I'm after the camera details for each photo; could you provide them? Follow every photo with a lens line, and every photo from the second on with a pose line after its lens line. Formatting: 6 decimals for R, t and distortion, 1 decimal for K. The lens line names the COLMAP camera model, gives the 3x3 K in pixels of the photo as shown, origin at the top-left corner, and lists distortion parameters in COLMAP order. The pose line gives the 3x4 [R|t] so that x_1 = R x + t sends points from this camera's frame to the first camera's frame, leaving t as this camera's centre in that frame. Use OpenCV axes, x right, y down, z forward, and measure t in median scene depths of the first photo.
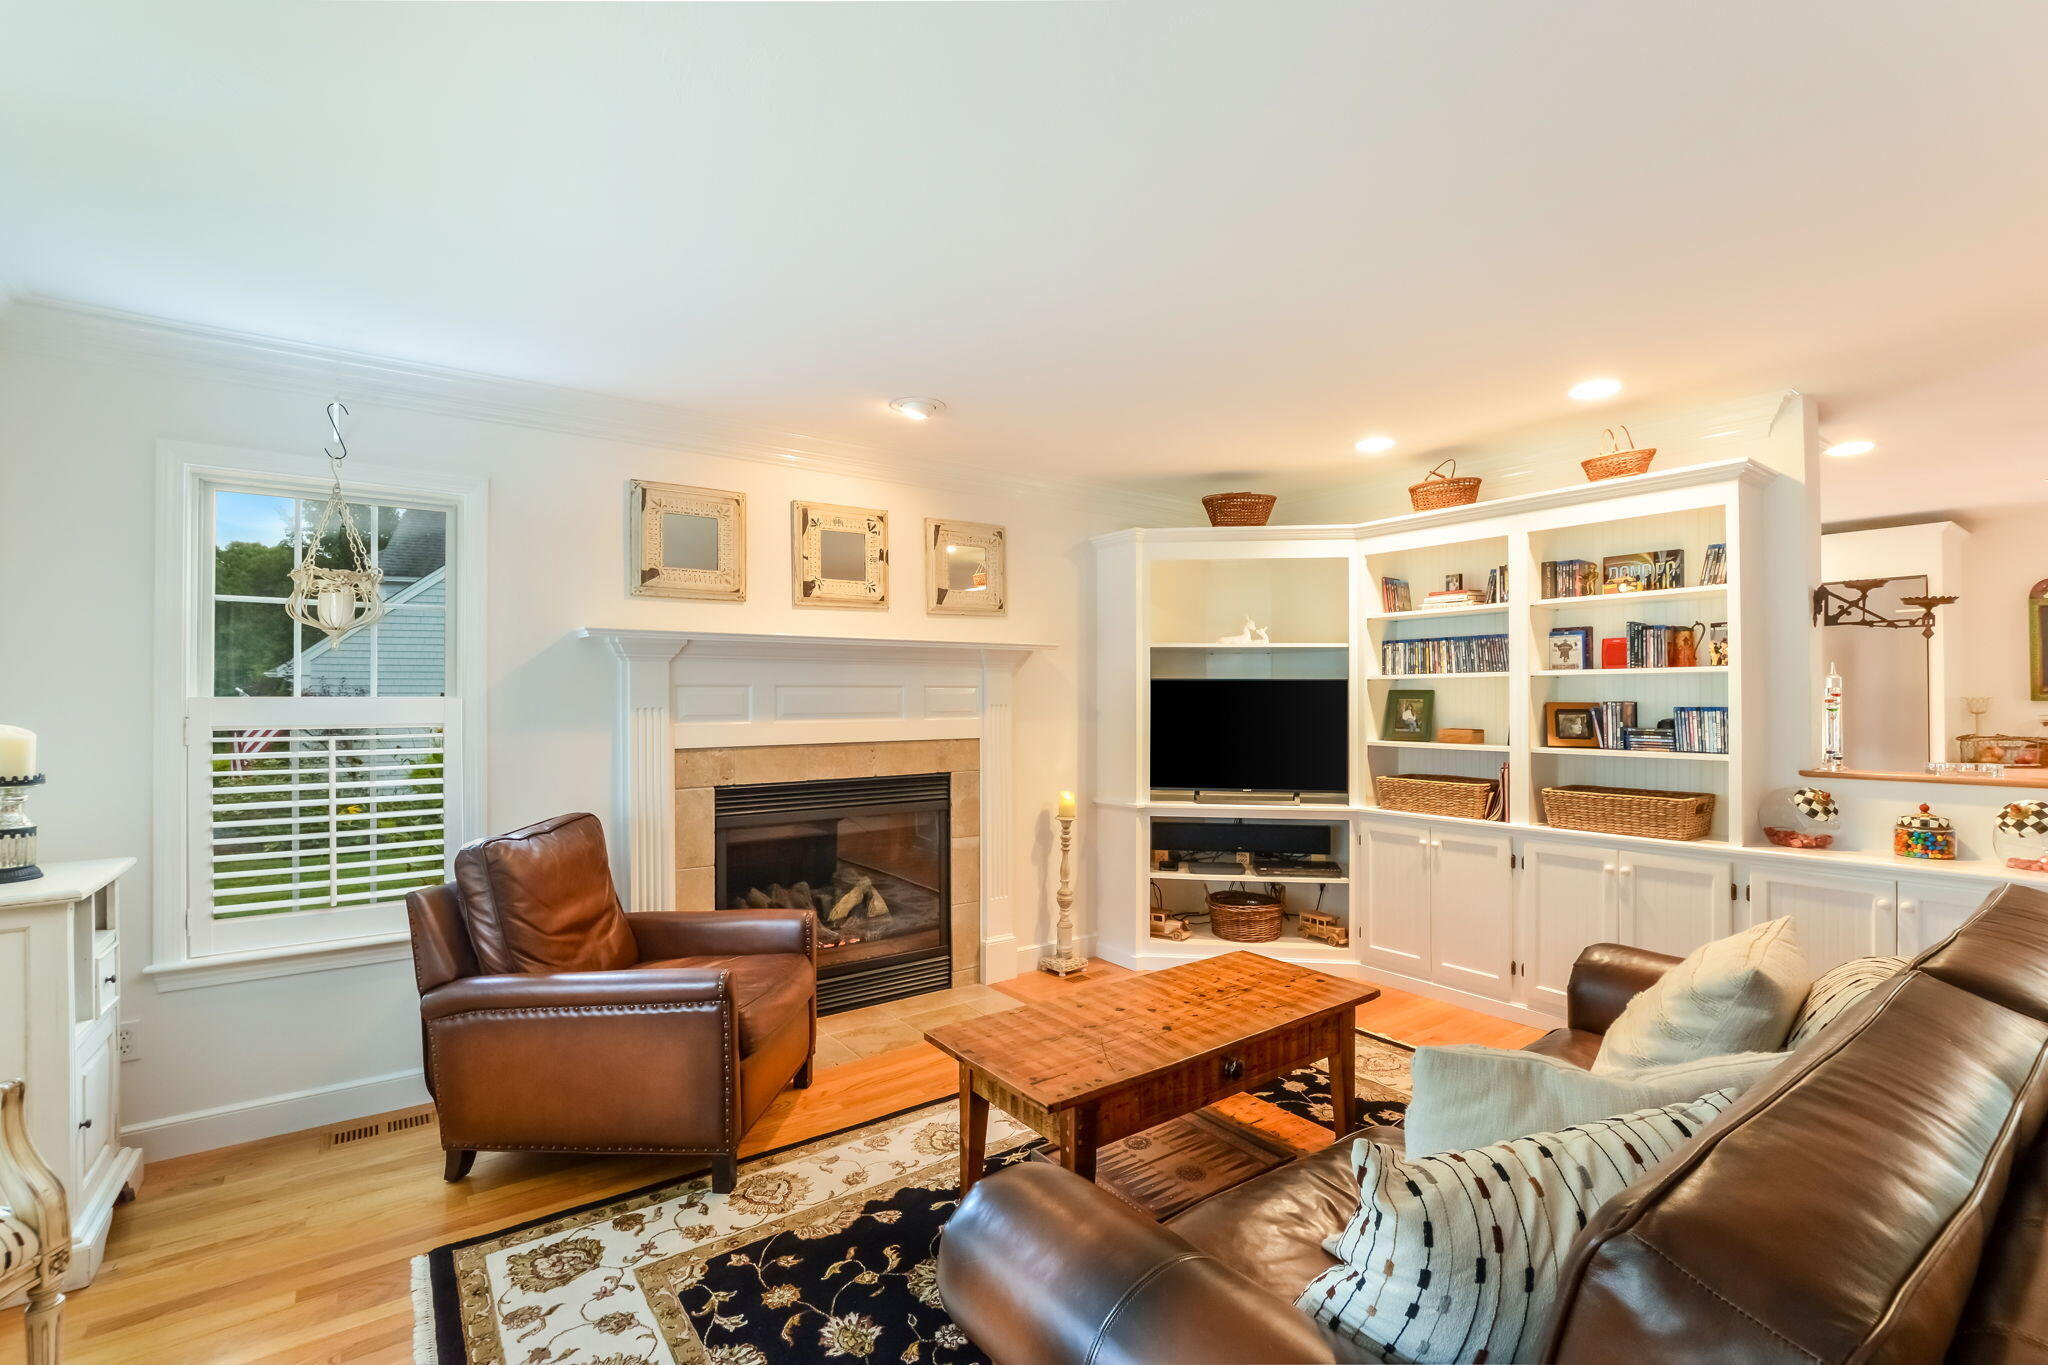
lens RADIAL K [[942.3, 0, 1030.6], [0, 942.3, 690.9], [0, 0, 1]] dist [-0.019108, 0.002055]
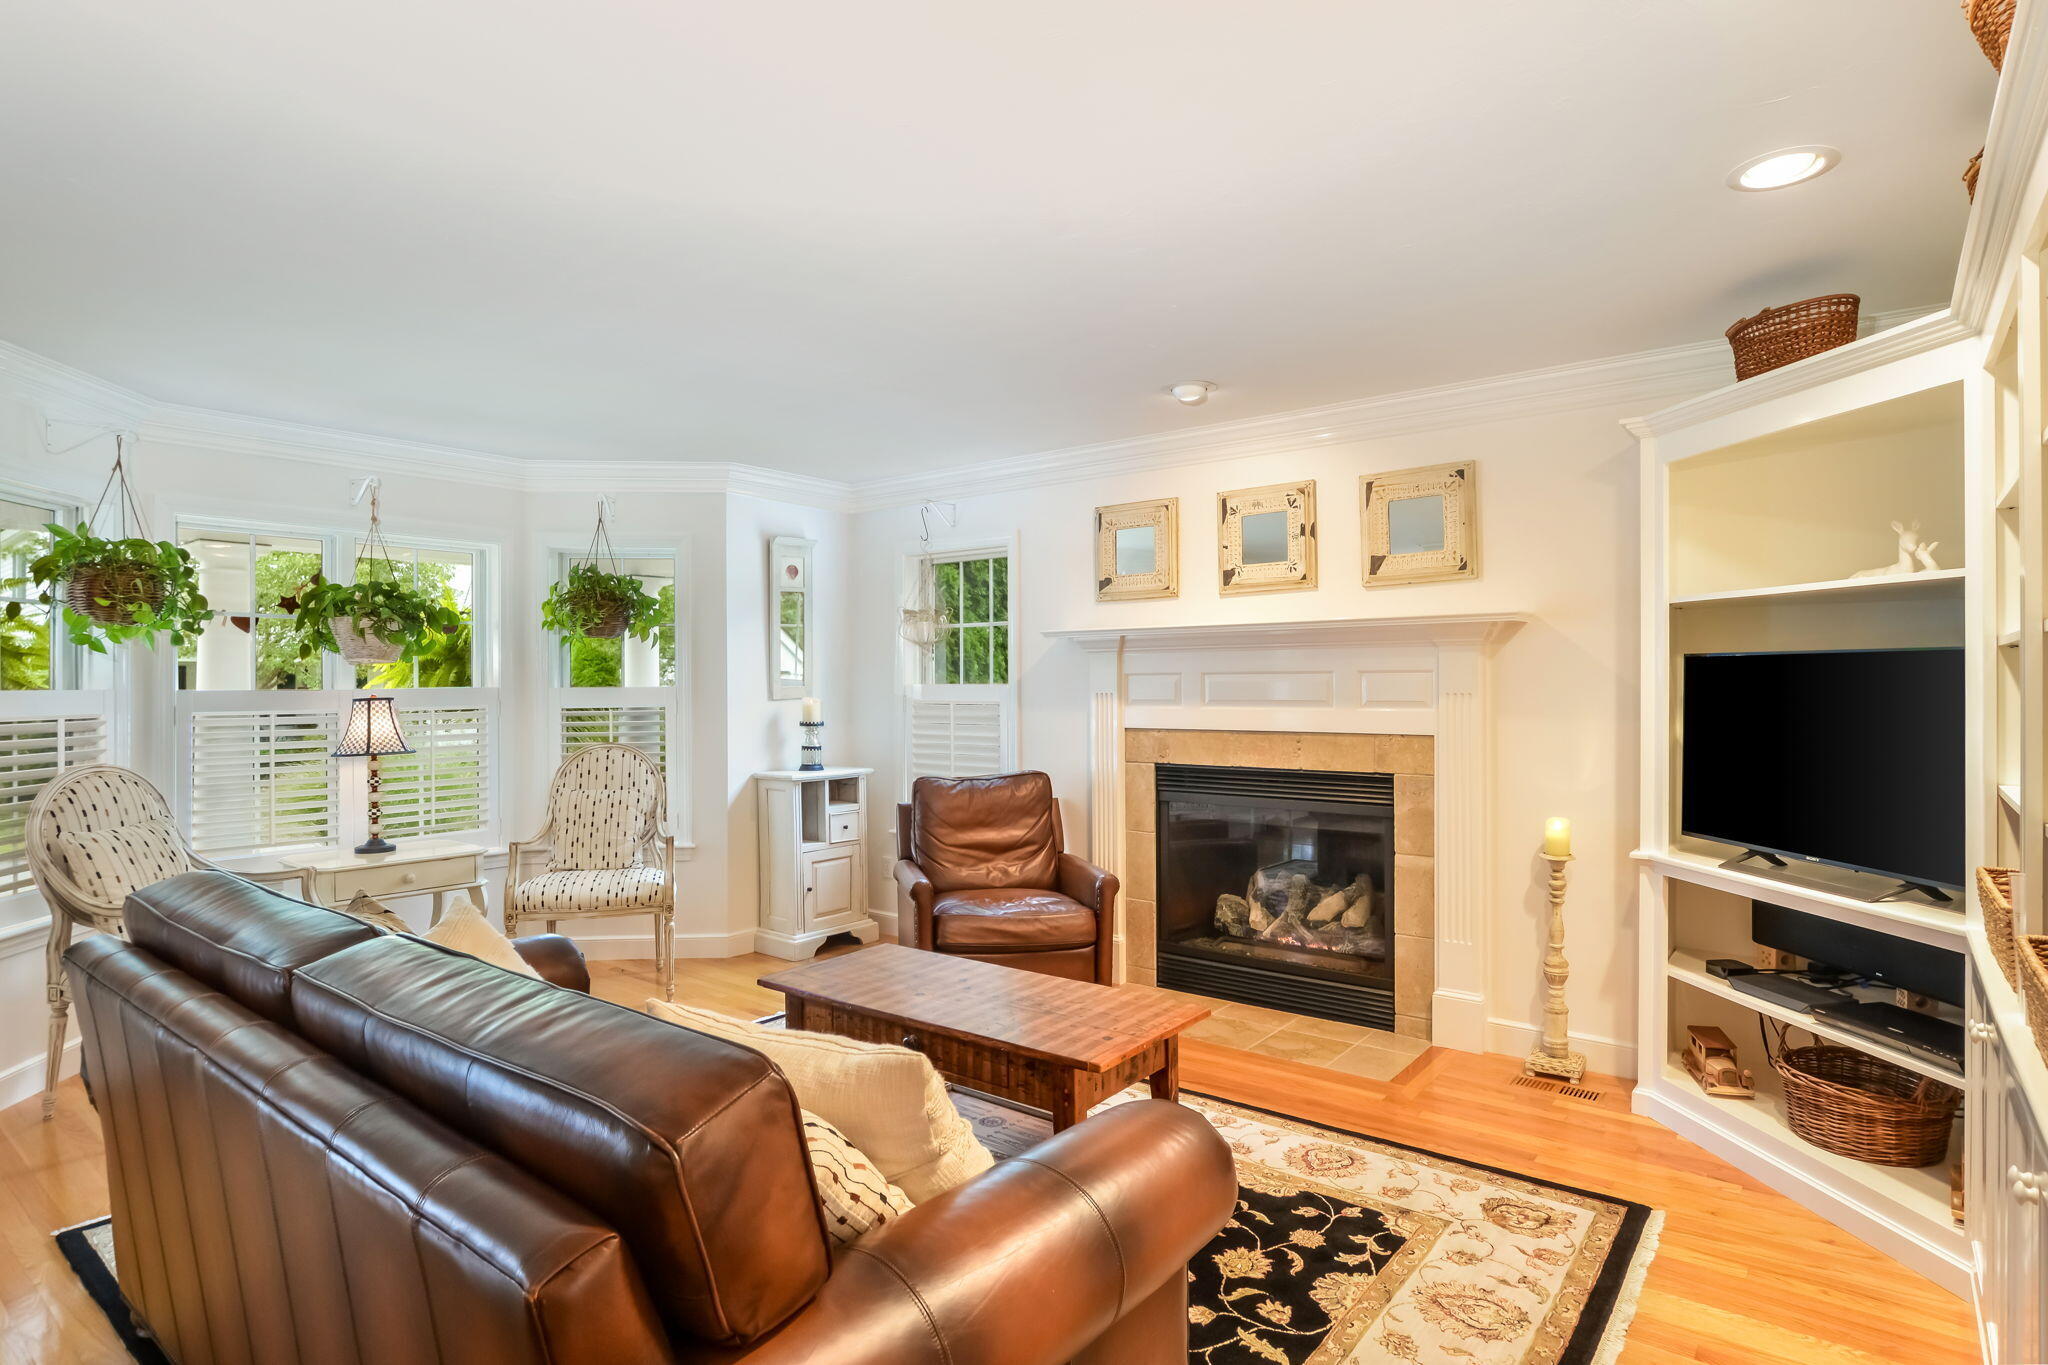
lens RADIAL K [[1090.3, 0, 1033.2], [0, 1090.3, 681.8], [0, 0, 1]] dist [-0.014514, 0.001175]
pose [[0.257465, 0.001995, -0.966285, 0.794865], [0.009440, 0.999945, 0.004580, -0.002848], [0.966241, -0.010301, 0.257432, 0.463266]]
